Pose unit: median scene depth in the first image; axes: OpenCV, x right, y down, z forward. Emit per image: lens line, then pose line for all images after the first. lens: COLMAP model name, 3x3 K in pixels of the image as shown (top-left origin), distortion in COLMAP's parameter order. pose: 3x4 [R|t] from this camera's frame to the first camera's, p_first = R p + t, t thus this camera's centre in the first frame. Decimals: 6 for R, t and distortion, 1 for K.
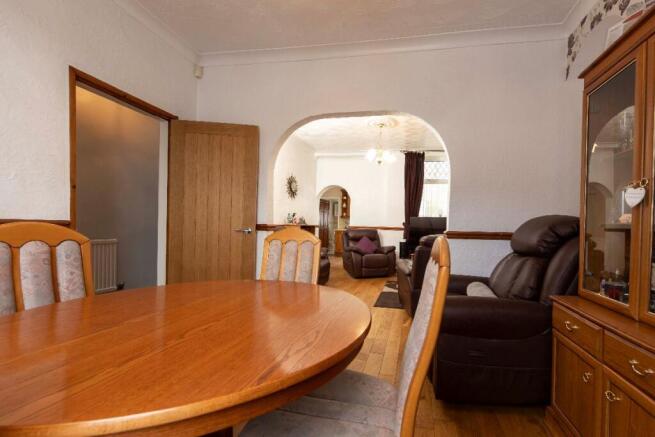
lens RADIAL K [[279.3, 0, 368.0], [0, 279.3, 232.8], [0, 0, 1]] dist [0.009089, -0.000131]
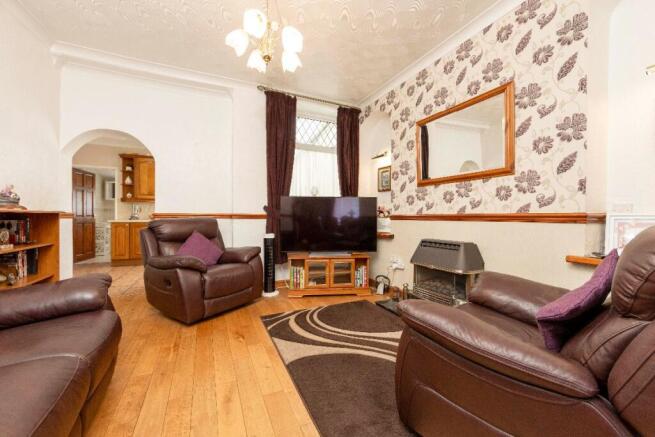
lens RADIAL K [[252.2, 0, 322.6], [0, 252.2, 219.7], [0, 0, 1]] dist [-0.000269, 0.000282]
pose [[0.819035, -0.033929, 0.572739, -0.089508], [0.032987, 0.999383, 0.012030, -0.009046], [-0.572794, 0.009041, 0.819650, 0.491885]]
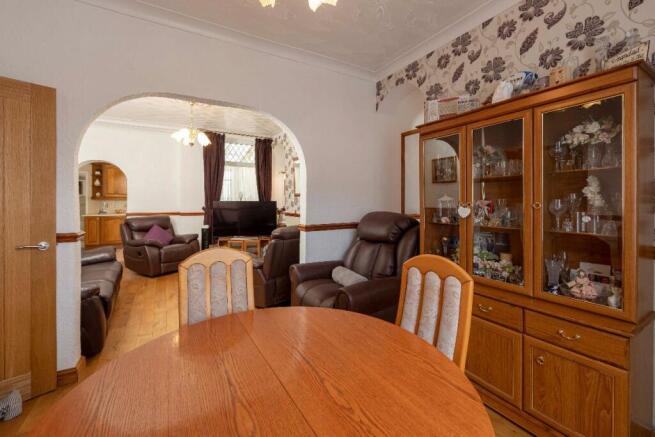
lens RADIAL K [[279.3, 0, 322.4], [0, 279.3, 206.1], [0, 0, 1]] dist [0.009089, -0.000131]
pose [[0.772630, -0.039618, 0.633619, -0.159620], [0.036705, 0.999169, 0.017717, -0.041983], [-0.633795, 0.009569, 0.773442, 0.036178]]
